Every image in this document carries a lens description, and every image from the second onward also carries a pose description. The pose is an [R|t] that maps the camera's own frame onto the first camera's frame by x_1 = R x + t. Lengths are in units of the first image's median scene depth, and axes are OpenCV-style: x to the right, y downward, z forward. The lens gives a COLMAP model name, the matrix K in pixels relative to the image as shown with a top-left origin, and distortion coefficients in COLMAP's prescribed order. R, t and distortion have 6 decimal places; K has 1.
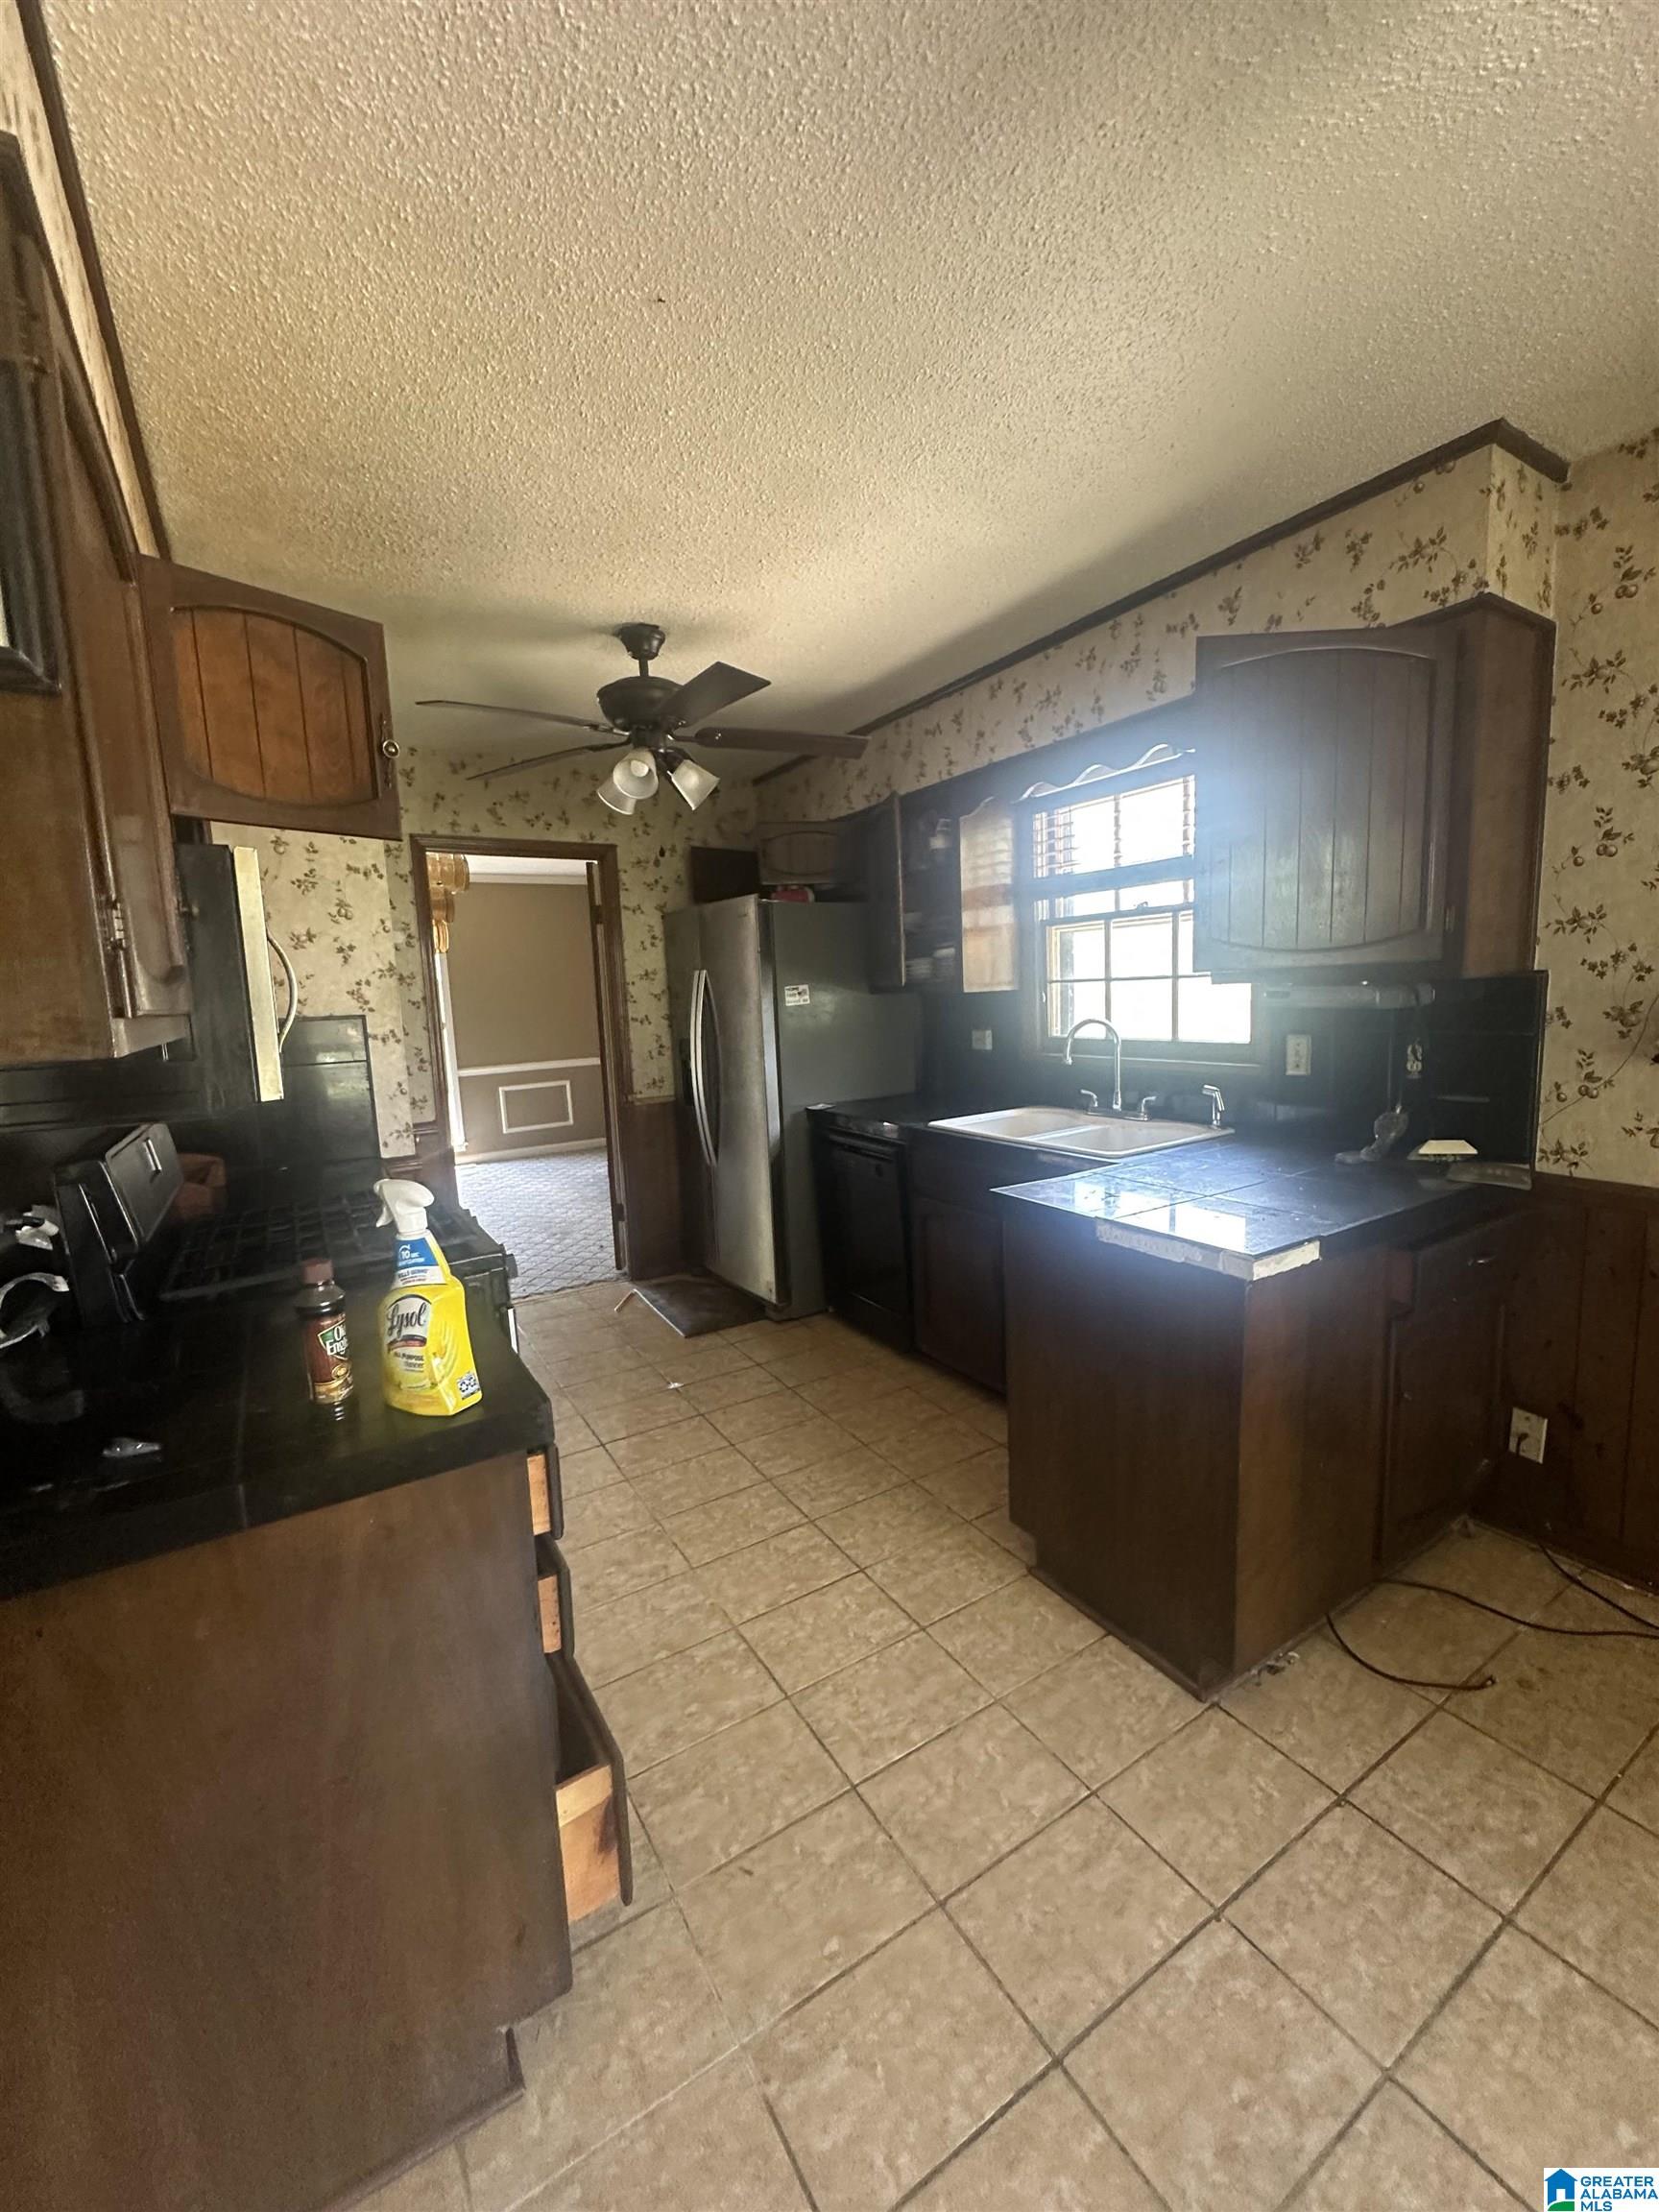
lens RADIAL K [[882.2, 0, 830.0], [0, 882.2, 1104.5], [0, 0, 1]] dist [-0.006025, 0.000733]
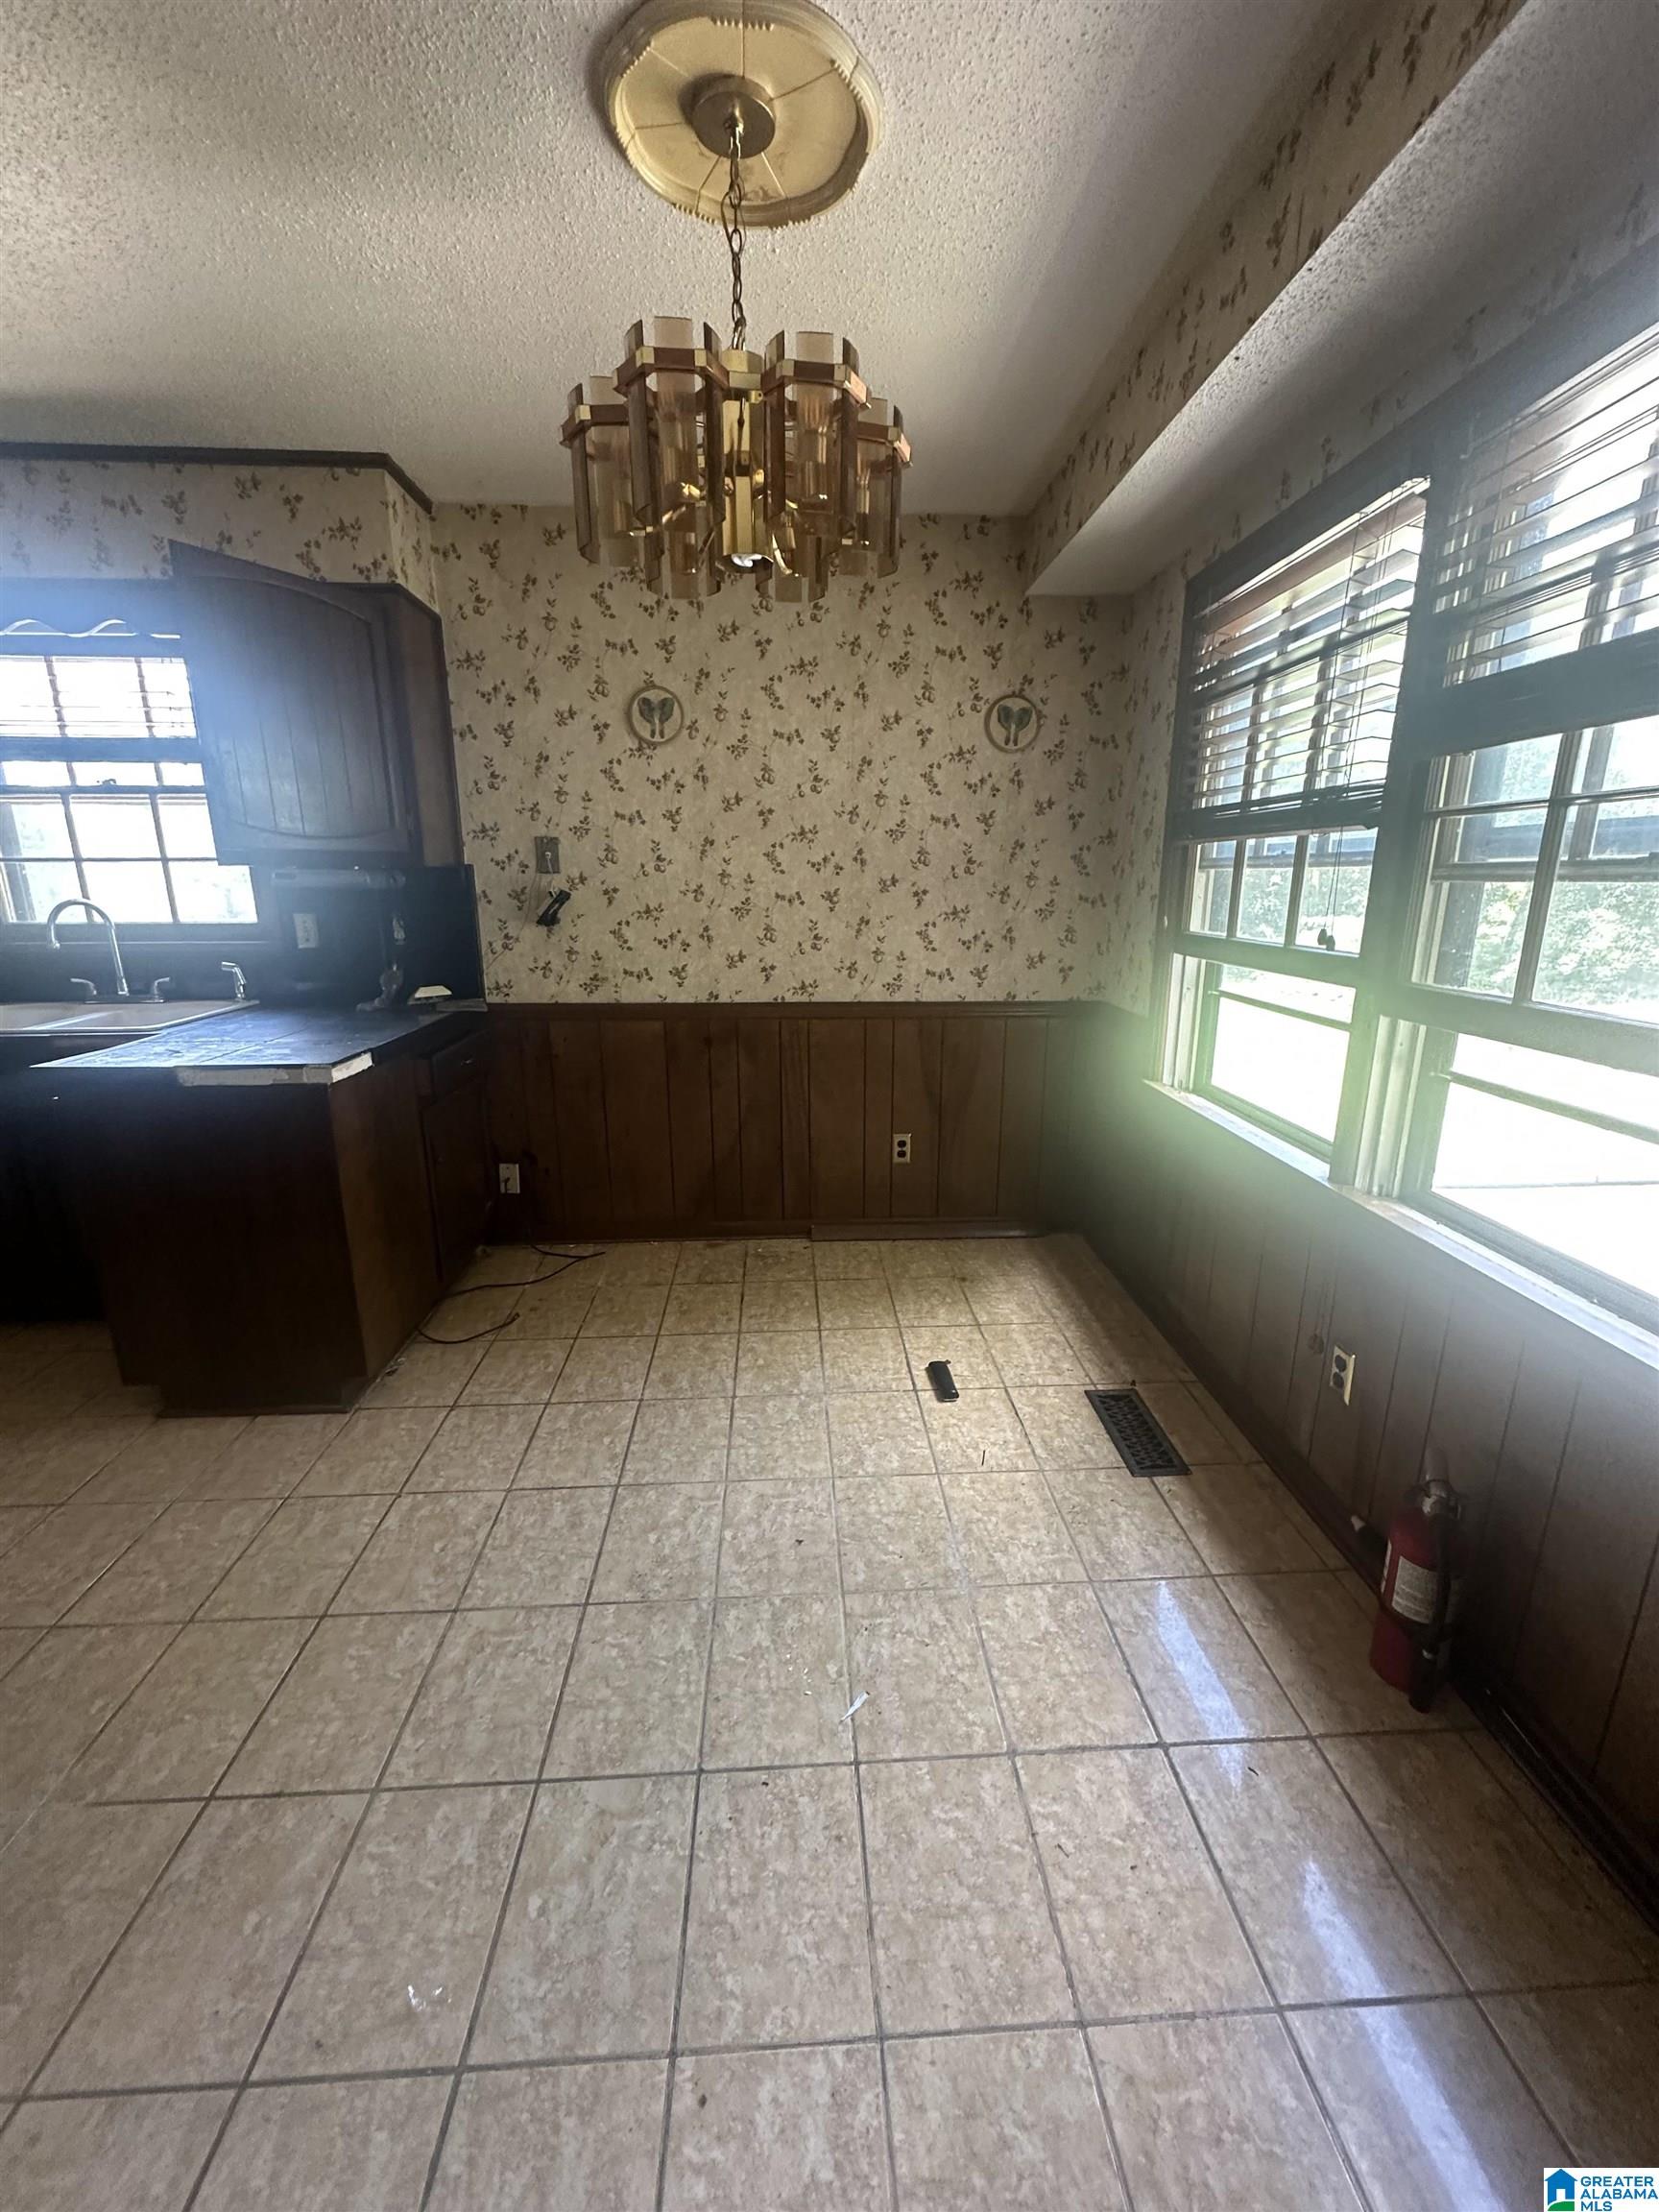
lens RADIAL K [[882.2, 0, 835.4], [0, 882.2, 1106.5], [0, 0, 1]] dist [-0.006025, 0.000733]
pose [[0.472398, -0.180155, 0.862777, -0.255014], [0.095474, 0.983587, 0.153106, 0.081007], [-0.876199, 0.010045, 0.481845, -0.252196]]
